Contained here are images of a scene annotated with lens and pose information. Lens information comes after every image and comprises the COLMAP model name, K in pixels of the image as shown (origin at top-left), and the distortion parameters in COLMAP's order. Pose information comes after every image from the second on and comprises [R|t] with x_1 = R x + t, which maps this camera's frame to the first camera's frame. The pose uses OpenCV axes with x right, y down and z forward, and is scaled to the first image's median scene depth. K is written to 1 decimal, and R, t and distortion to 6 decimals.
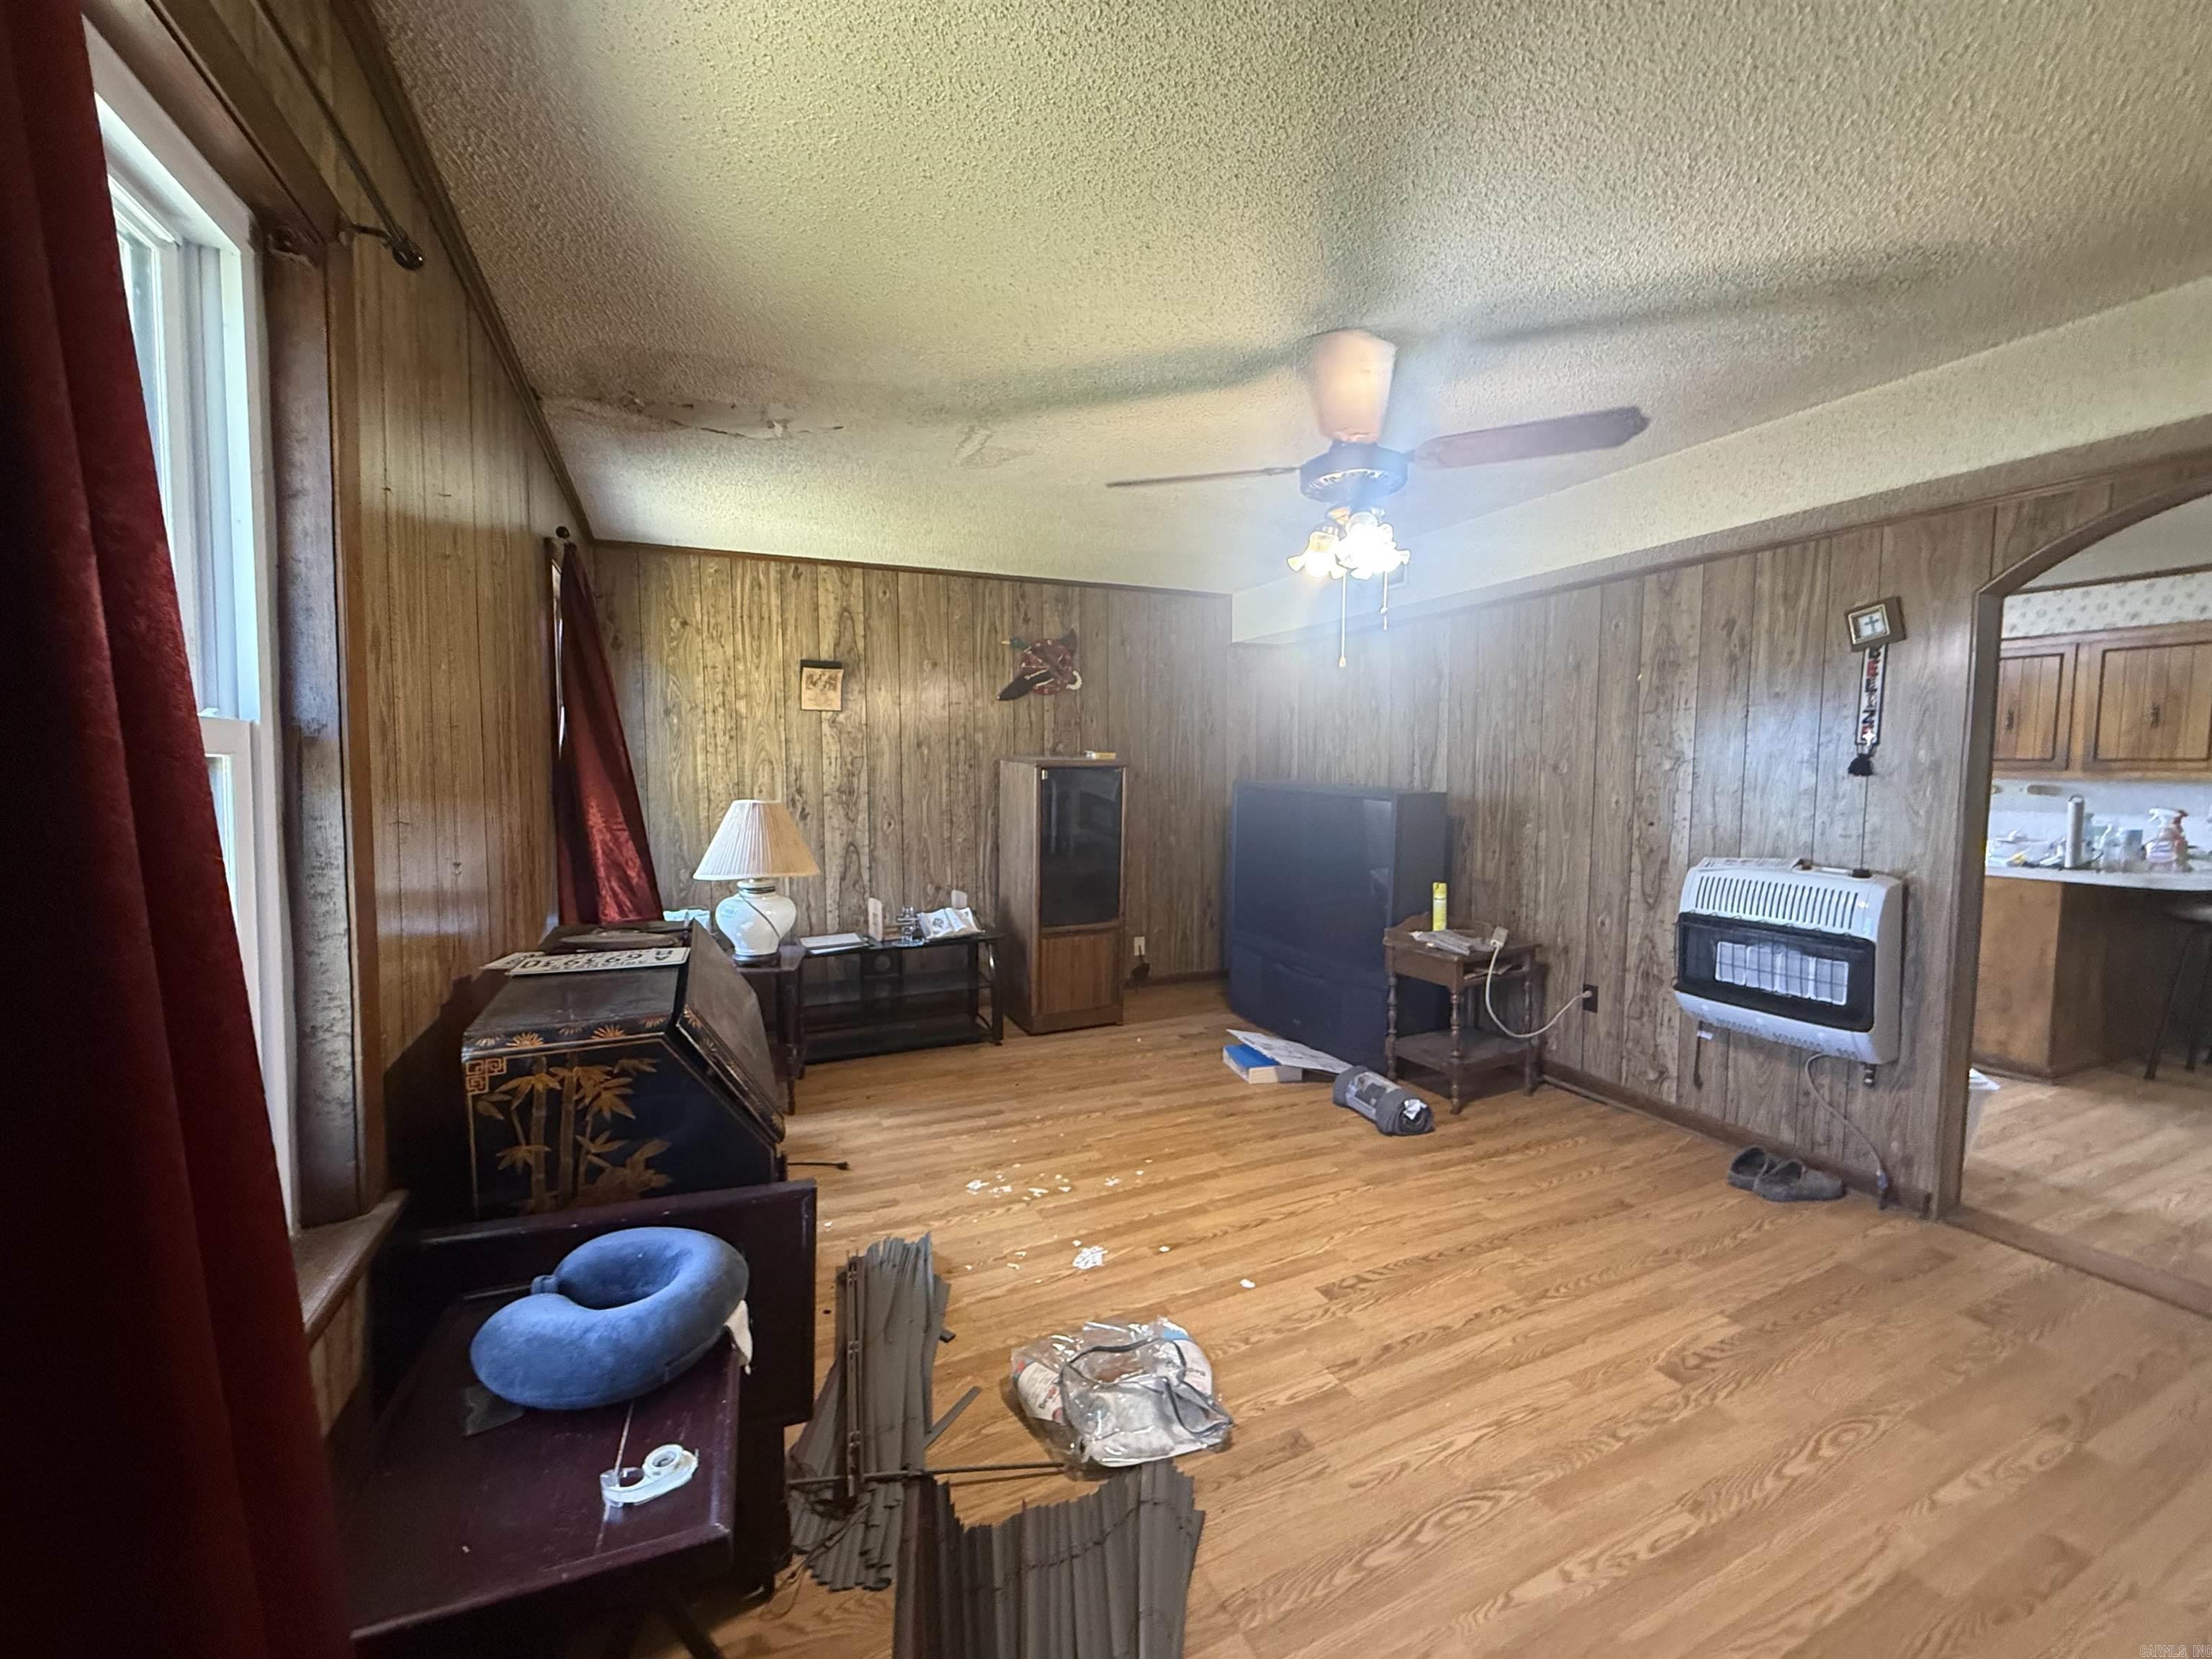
lens RADIAL K [[876.5, 0, 1094.9], [0, 876.5, 830.6], [0, 0, 1]] dist [0.002828, 0.000222]
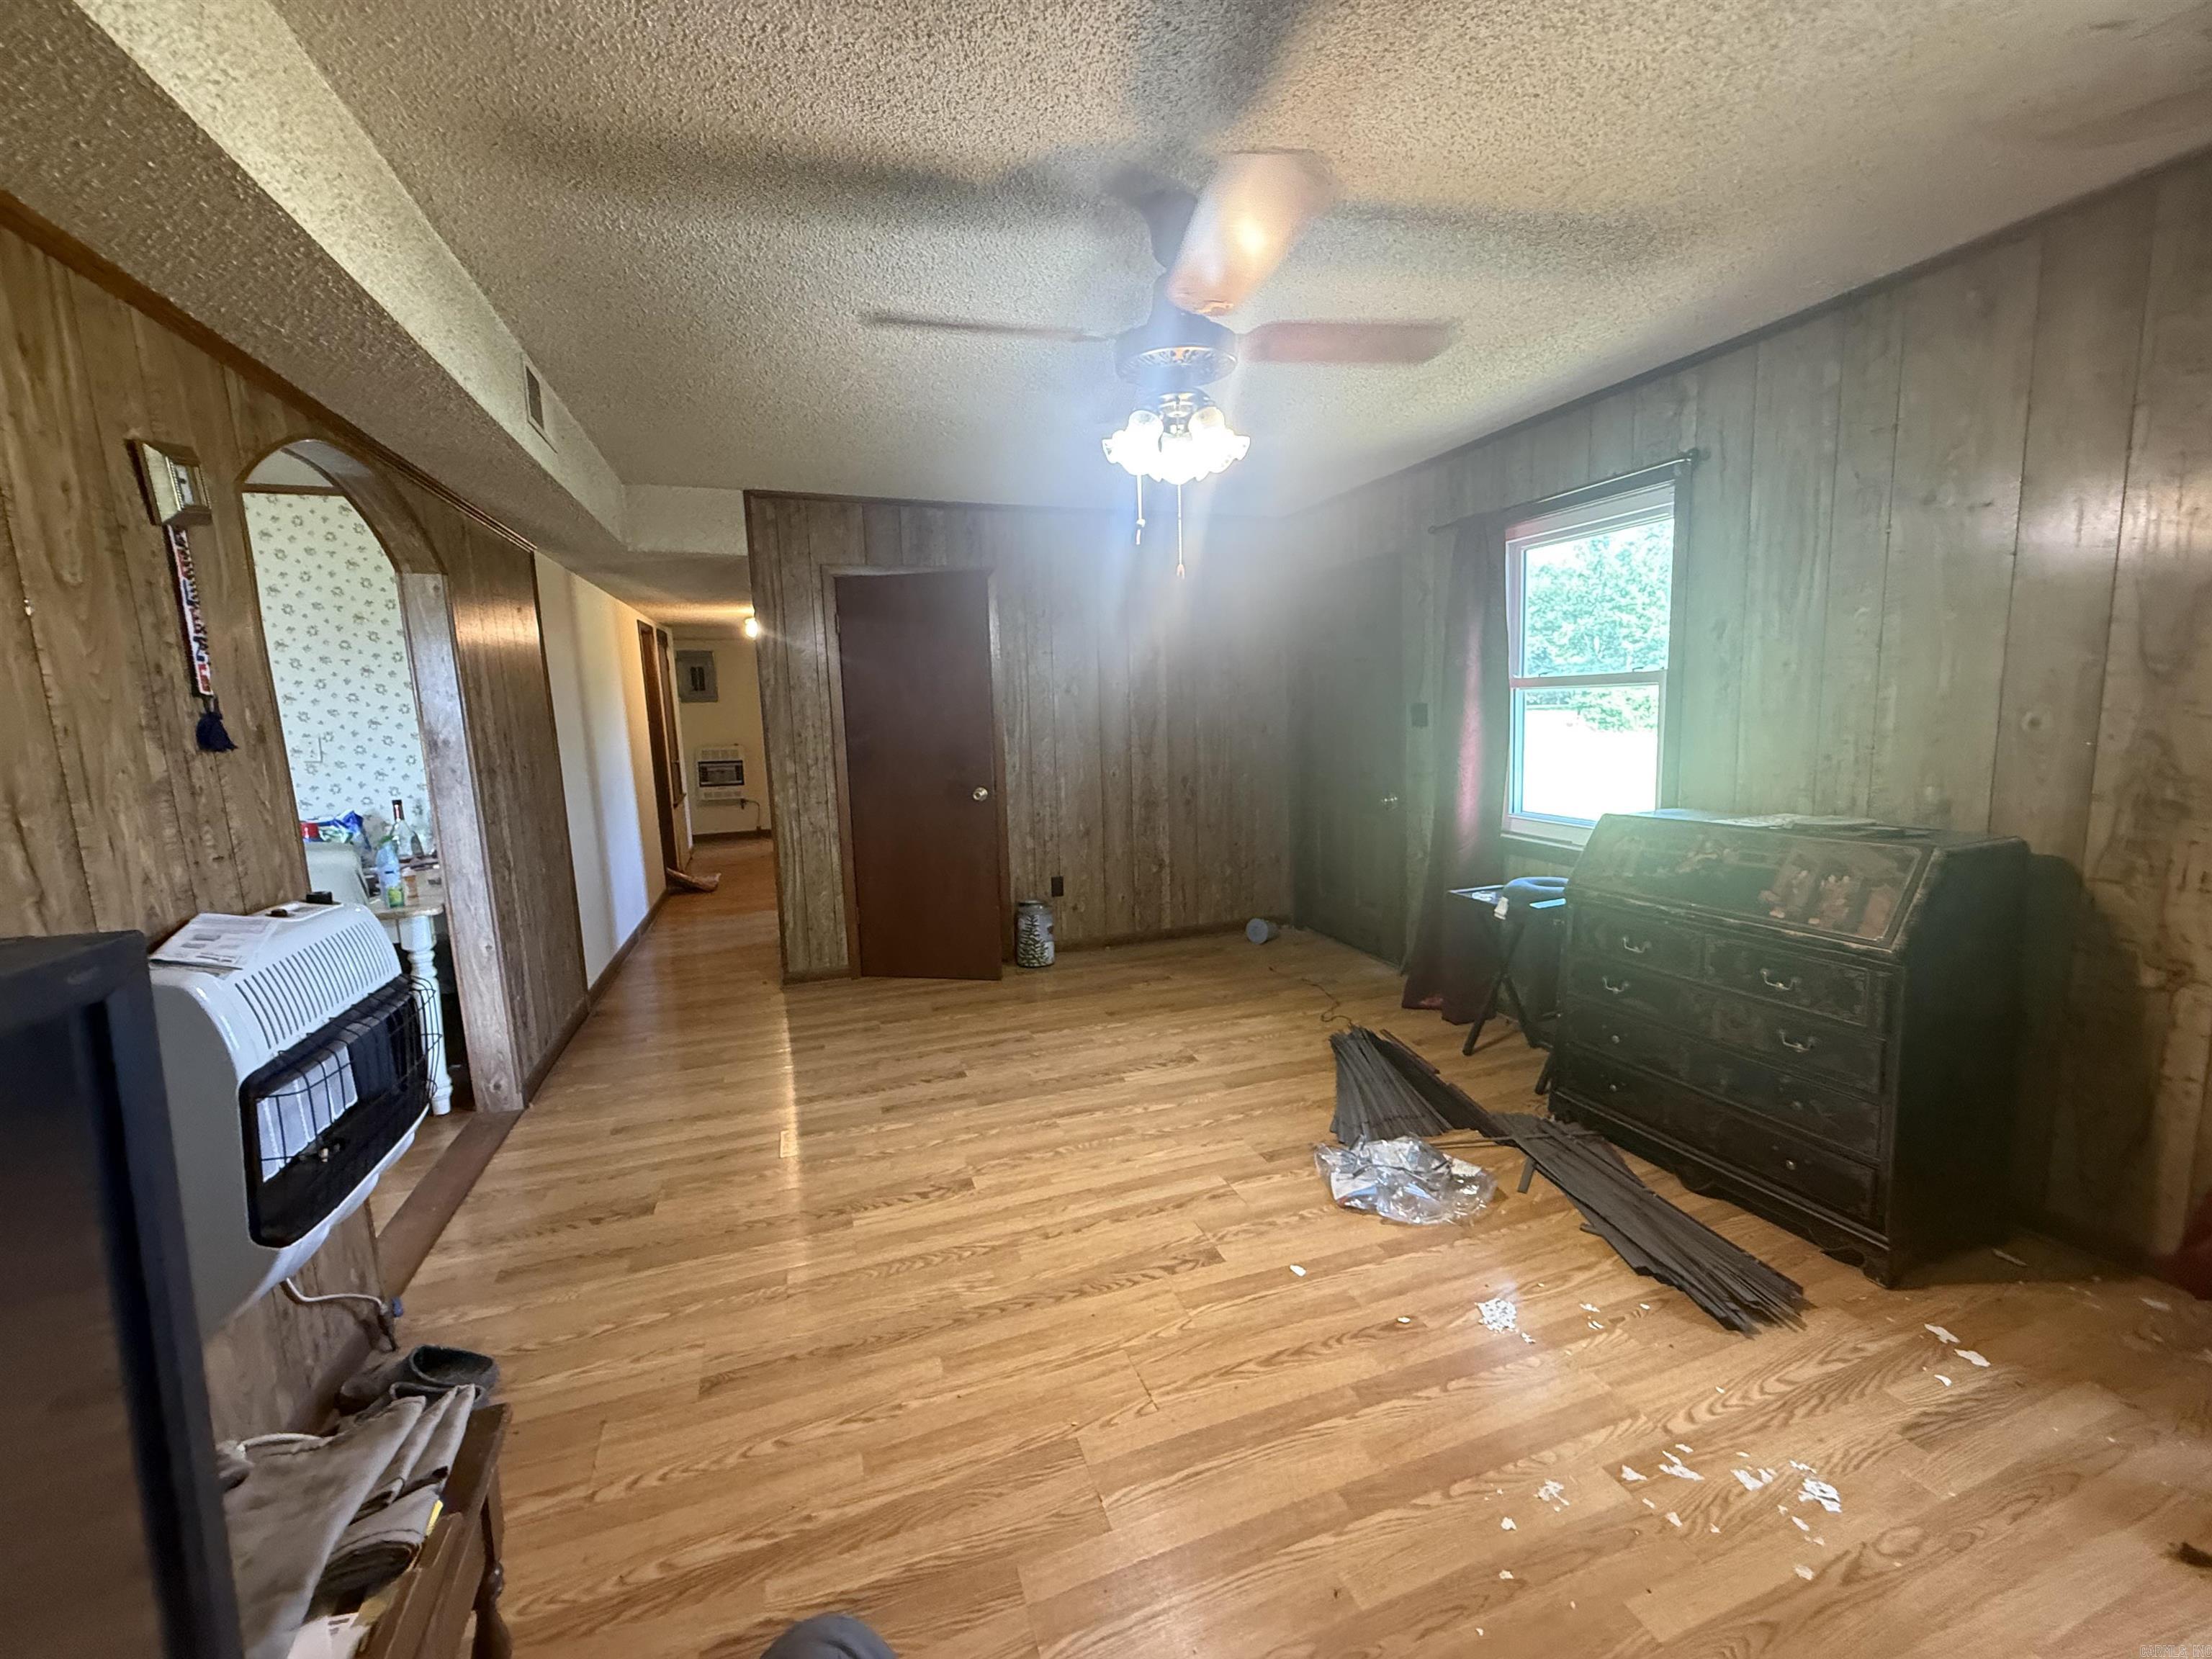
lens RADIAL K [[889.8, 0, 1099.1], [0, 889.8, 824.4], [0, 0, 1]] dist [0.001454, 0.000581]
pose [[-0.996322, 0.025130, 0.081921, 0.215089], [0.041200, 0.978762, 0.200818, -0.094957], [-0.075135, 0.203454, -0.976197, 1.341299]]
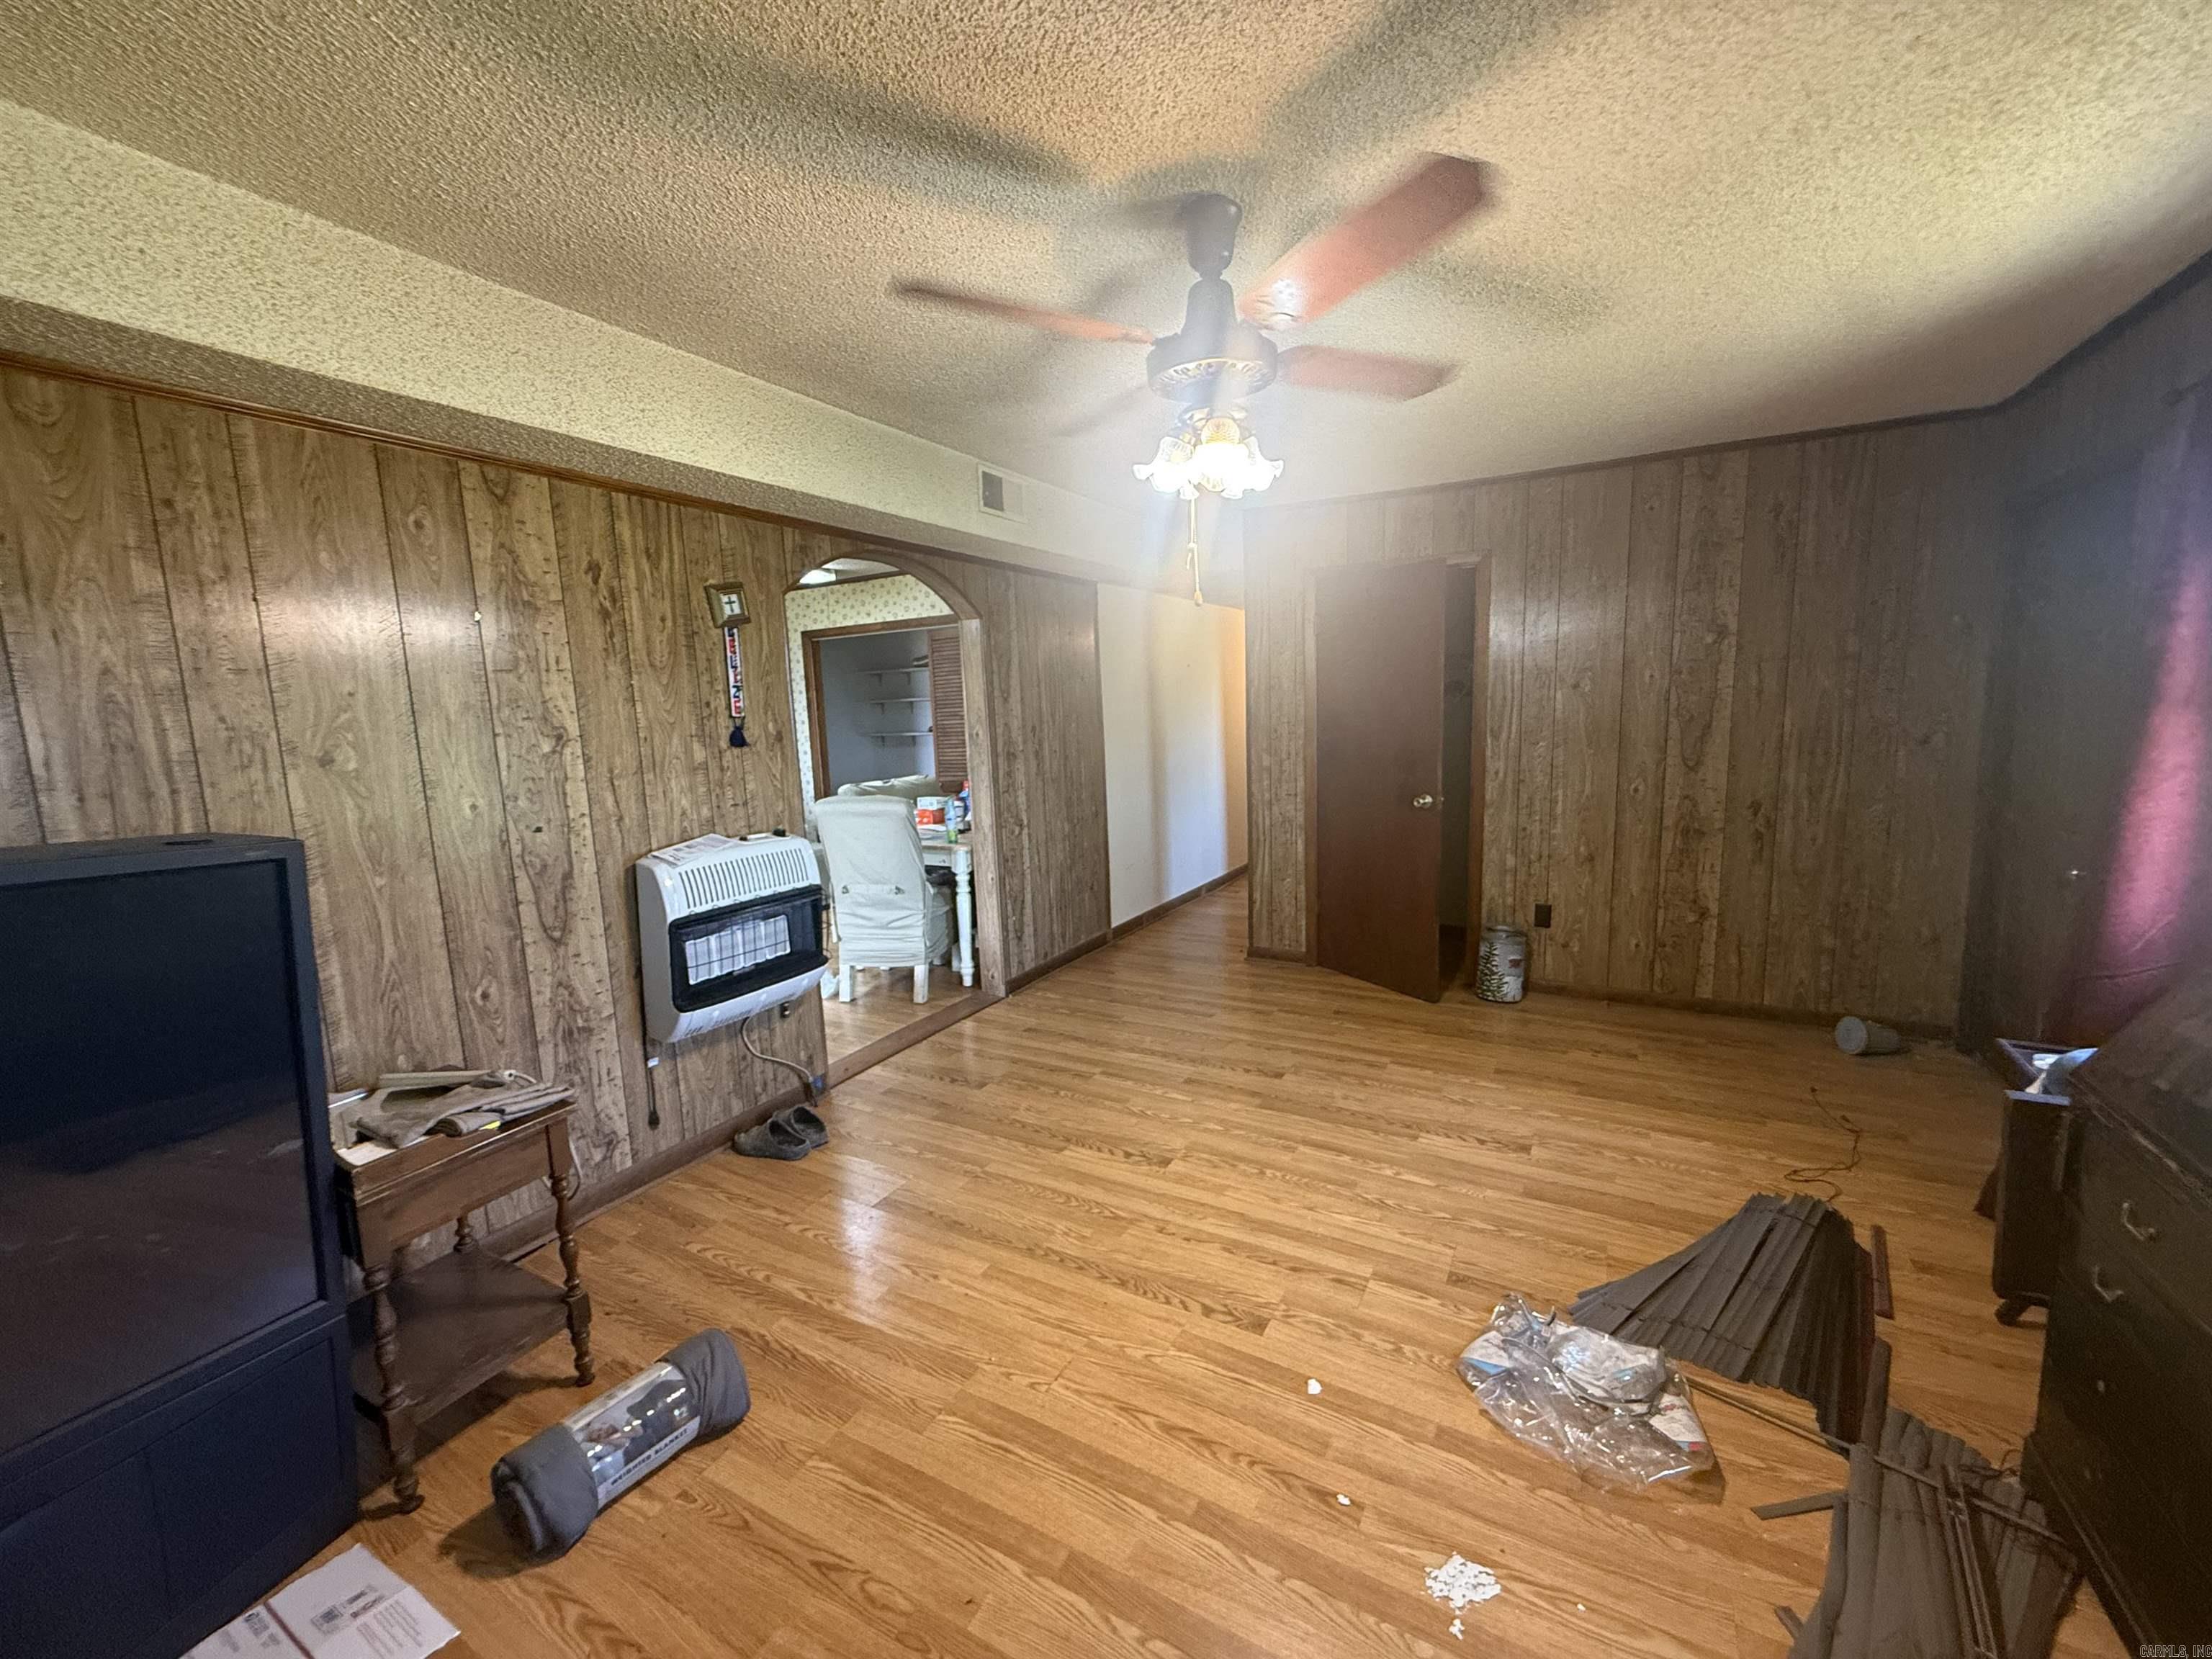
lens RADIAL K [[889.8, 0, 1099.1], [0, 889.8, 824.4], [0, 0, 1]] dist [0.001454, 0.000581]
pose [[-0.597656, -0.082594, 0.797487, -0.226976], [0.091068, 0.981249, 0.169875, -0.099236], [-0.796564, 0.174153, -0.578928, 1.127013]]
